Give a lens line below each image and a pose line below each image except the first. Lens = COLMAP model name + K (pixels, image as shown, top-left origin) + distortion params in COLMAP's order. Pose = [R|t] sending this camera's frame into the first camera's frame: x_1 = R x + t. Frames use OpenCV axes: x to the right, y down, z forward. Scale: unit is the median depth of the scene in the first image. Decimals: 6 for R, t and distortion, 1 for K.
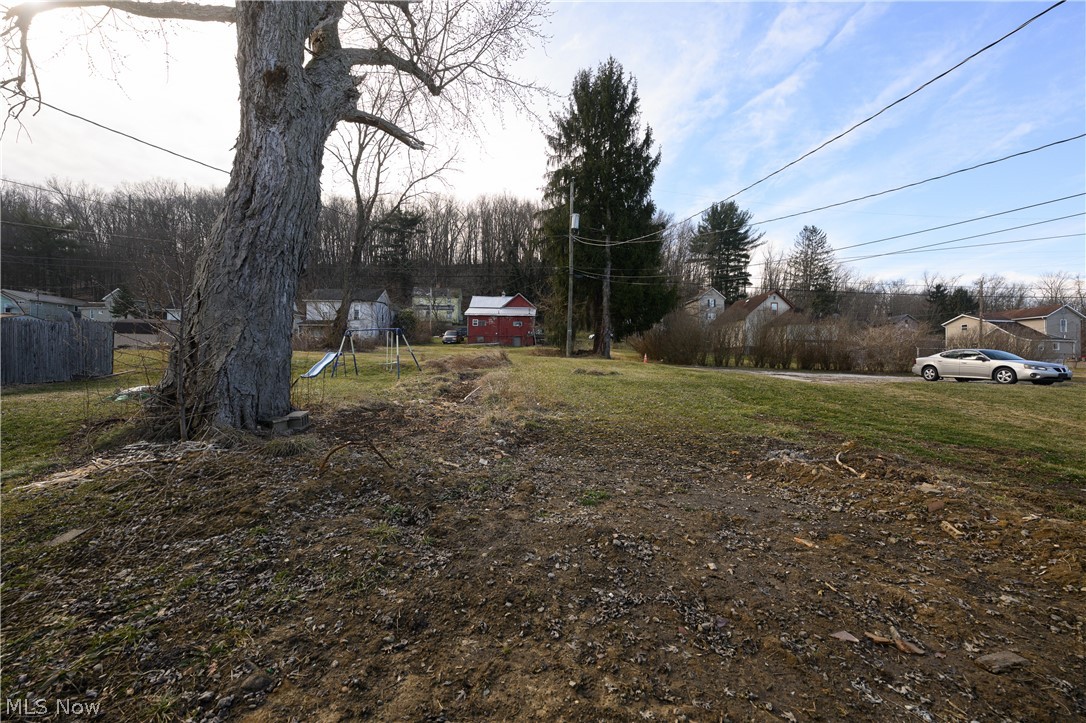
lens RADIAL K [[433.1, 0, 539.3], [0, 433.1, 369.4], [0, 0, 1]] dist [-0.002112, 0.000418]
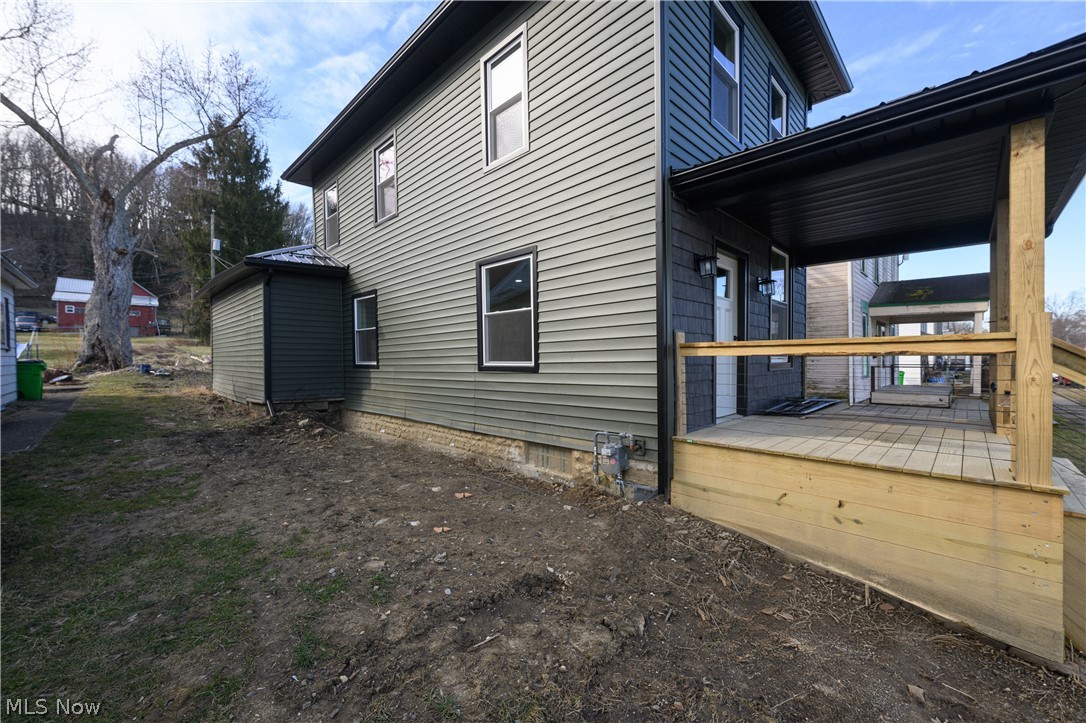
lens RADIAL K [[433.1, 0, 547.0], [0, 433.1, 360.8], [0, 0, 1]] dist [-0.002112, 0.000418]
pose [[0.716493, -0.021221, 0.697271, -0.115675], [0.020661, 0.999744, 0.009196, 0.021691], [-0.697288, 0.007818, 0.716748, -0.615970]]
